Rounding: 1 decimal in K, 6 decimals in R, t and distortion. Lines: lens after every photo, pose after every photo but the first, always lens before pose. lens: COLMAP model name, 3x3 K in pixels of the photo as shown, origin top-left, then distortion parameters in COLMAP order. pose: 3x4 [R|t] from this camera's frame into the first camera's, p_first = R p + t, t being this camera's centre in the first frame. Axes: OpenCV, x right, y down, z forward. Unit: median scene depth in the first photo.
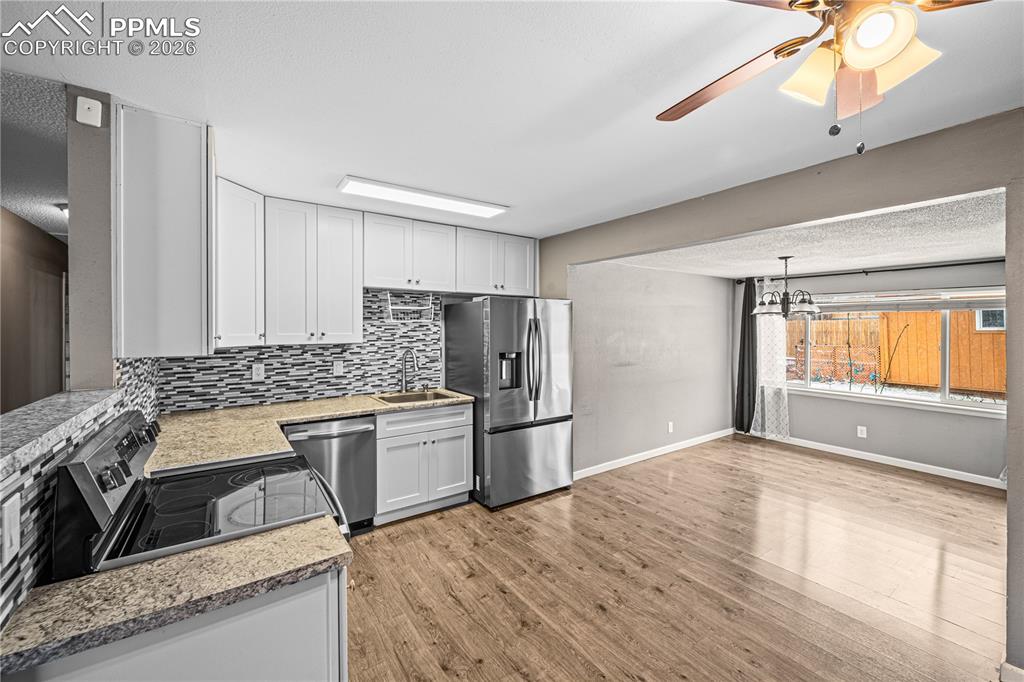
lens RADIAL K [[414.9, 0, 507.9], [0, 414.9, 329.5], [0, 0, 1]] dist [0.005131, -0.002197]
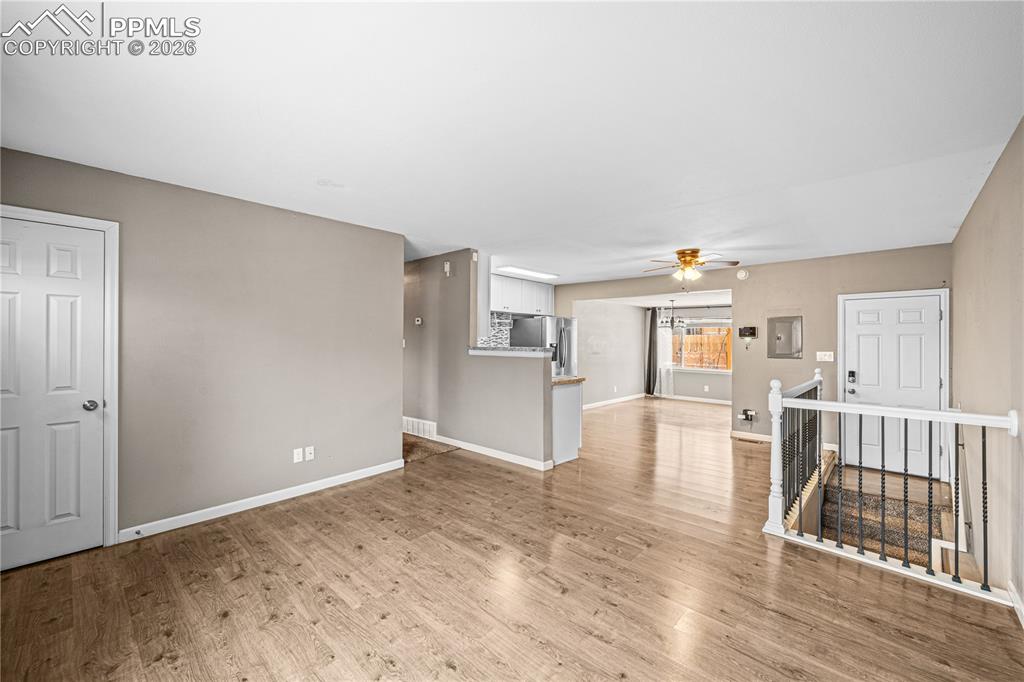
lens RADIAL K [[414.9, 0, 514.7], [0, 414.9, 337.2], [0, 0, 1]] dist [0.005131, -0.002197]
pose [[0.973374, 0.009616, 0.229021, -0.650612], [-0.006196, 0.999858, -0.015650, 0.056774], [-0.229139, 0.013814, 0.973296, -0.952643]]
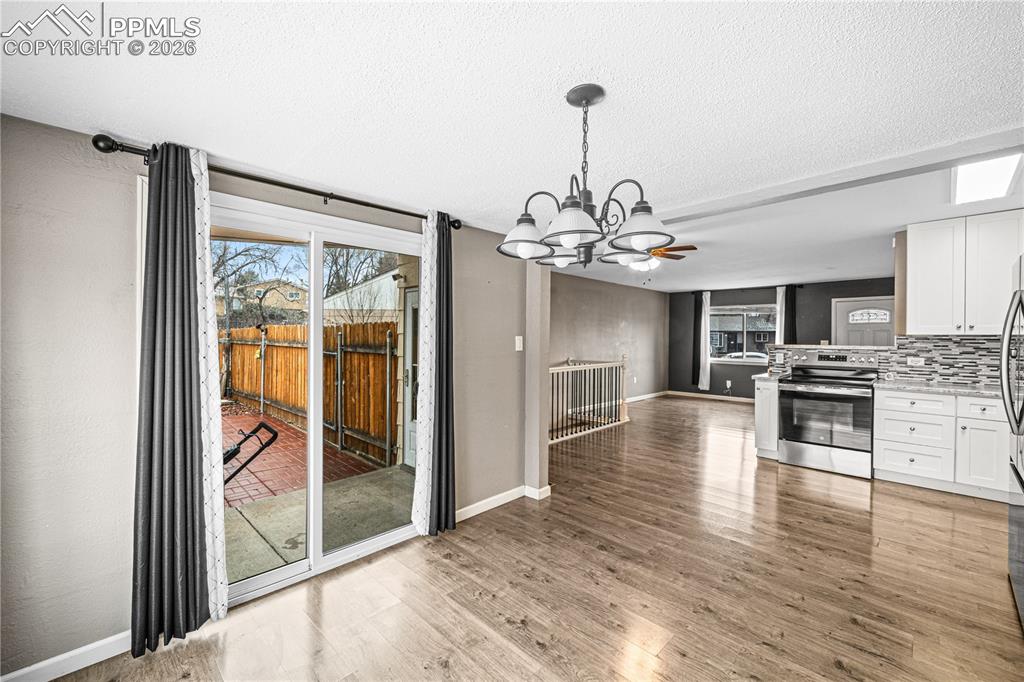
lens RADIAL K [[414.9, 0, 508.9], [0, 414.9, 342.7], [0, 0, 1]] dist [0.005131, -0.002197]
pose [[-0.984986, 0.000333, -0.172633, 0.852155], [-0.002900, 0.999825, 0.018473, 0.036594], [0.172609, 0.018696, -0.984813, 1.441512]]
